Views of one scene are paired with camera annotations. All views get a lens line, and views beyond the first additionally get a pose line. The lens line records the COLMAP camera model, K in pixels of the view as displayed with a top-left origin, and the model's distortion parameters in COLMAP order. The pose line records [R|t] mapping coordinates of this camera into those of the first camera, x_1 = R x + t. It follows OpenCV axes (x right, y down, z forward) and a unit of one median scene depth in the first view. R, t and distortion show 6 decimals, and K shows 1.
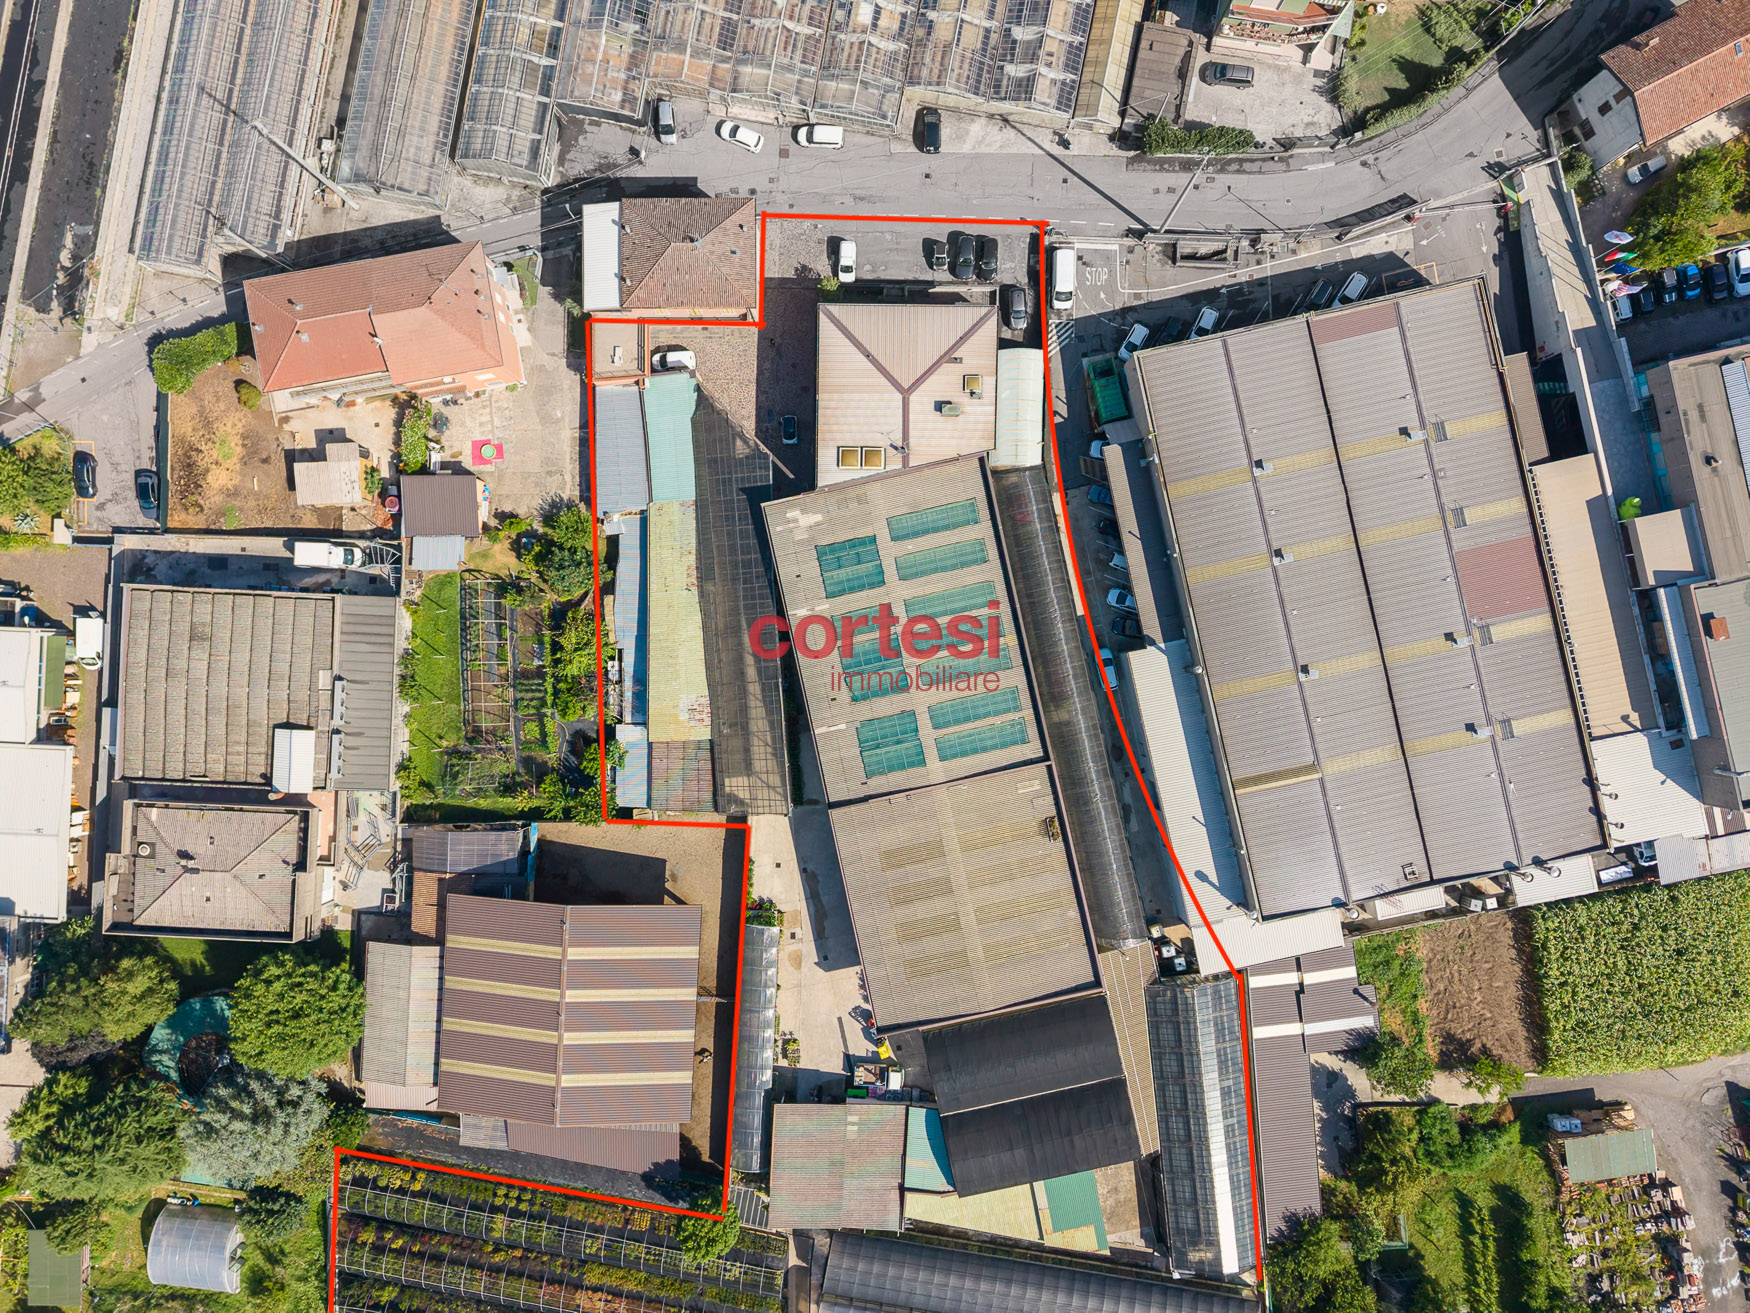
lens RADIAL K [[1085.4, 0, 879.0], [0, 1085.4, 638.8], [0, 0, 1]] dist [-0.002774, -0.008343]
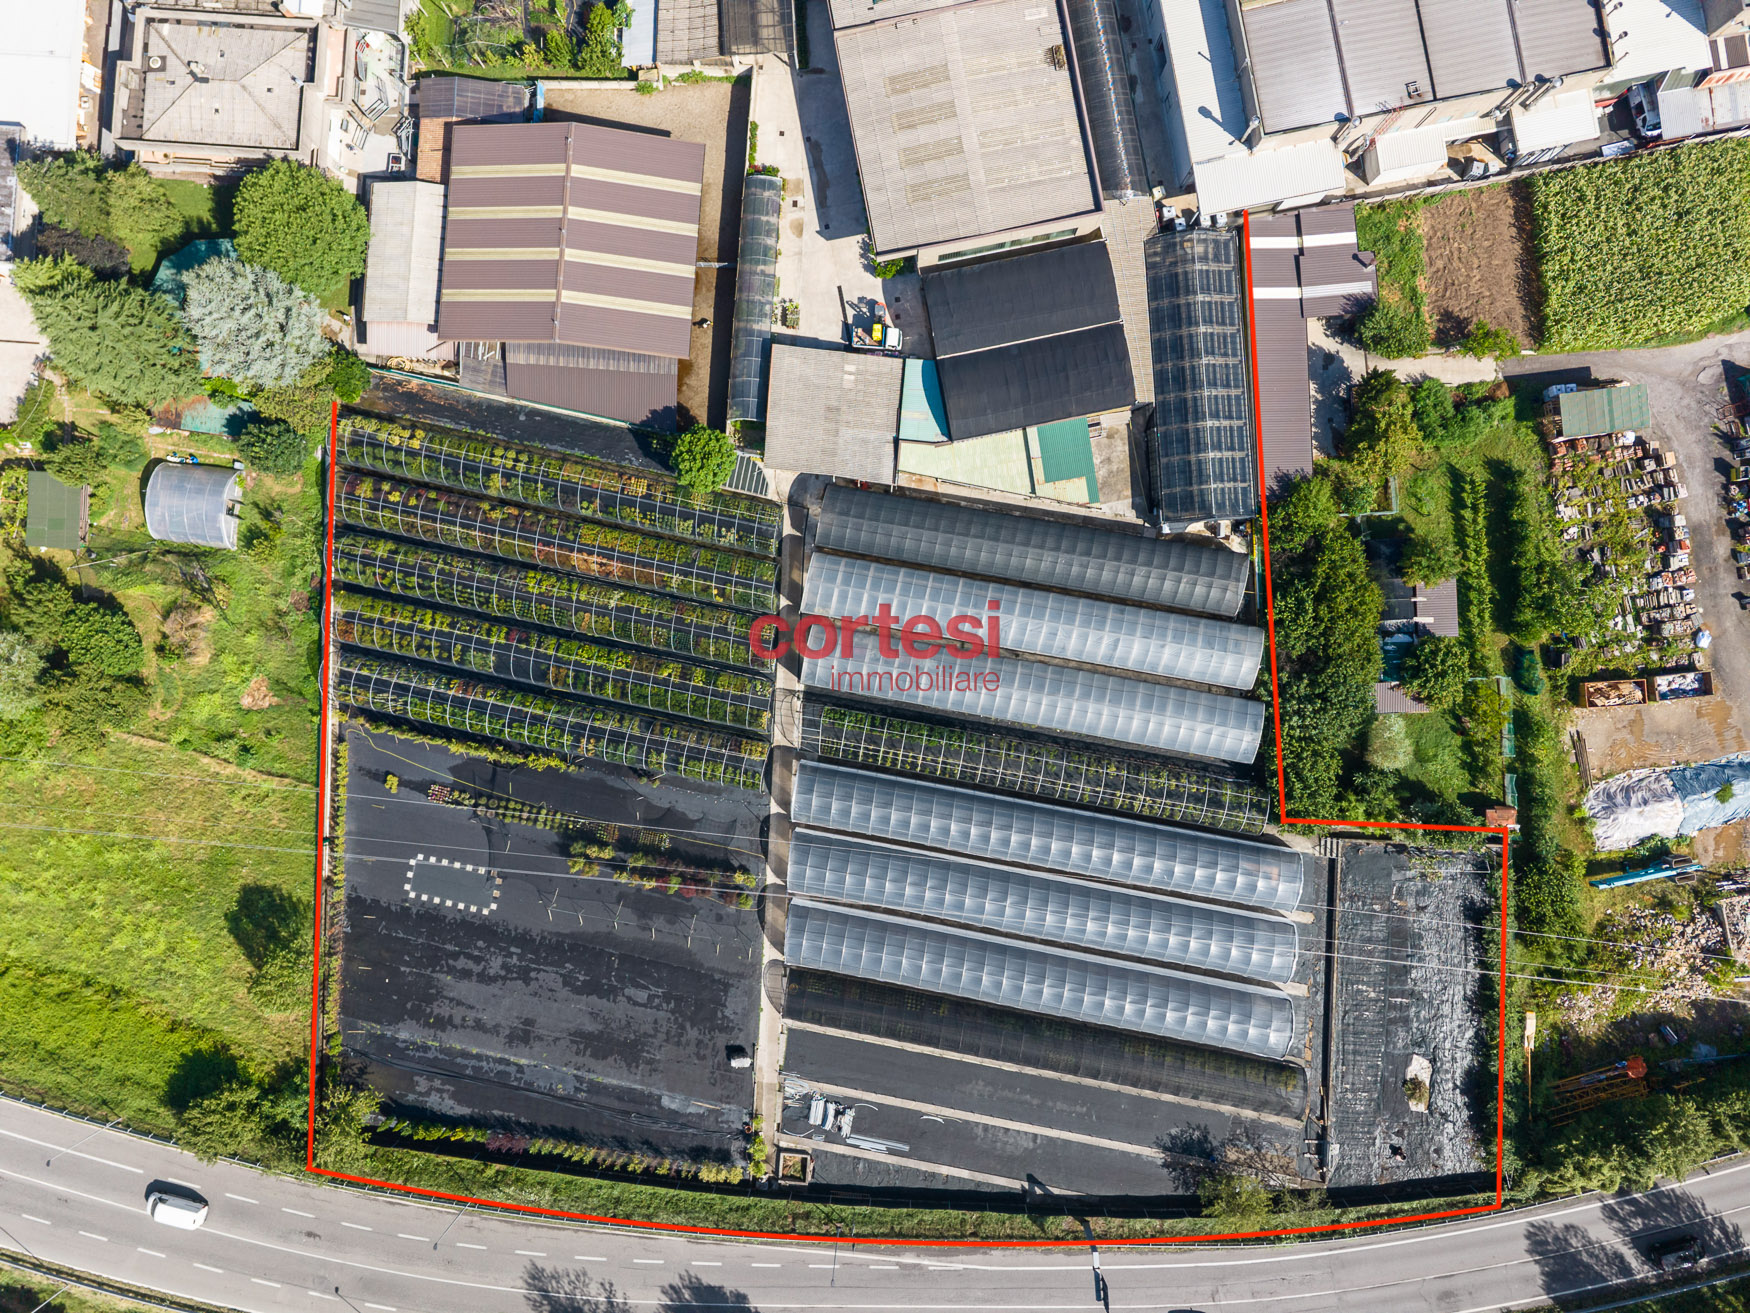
lens RADIAL K [[1086.3, 0, 875.0], [0, 1086.3, 656.5], [0, 0, 1]] dist [0.005677, -0.017665]
pose [[0.999566, 0.029207, -0.003818, 0.010700], [-0.029118, 0.999340, 0.021699, 0.685801], [0.004449, -0.021579, 0.999757, -0.014374]]
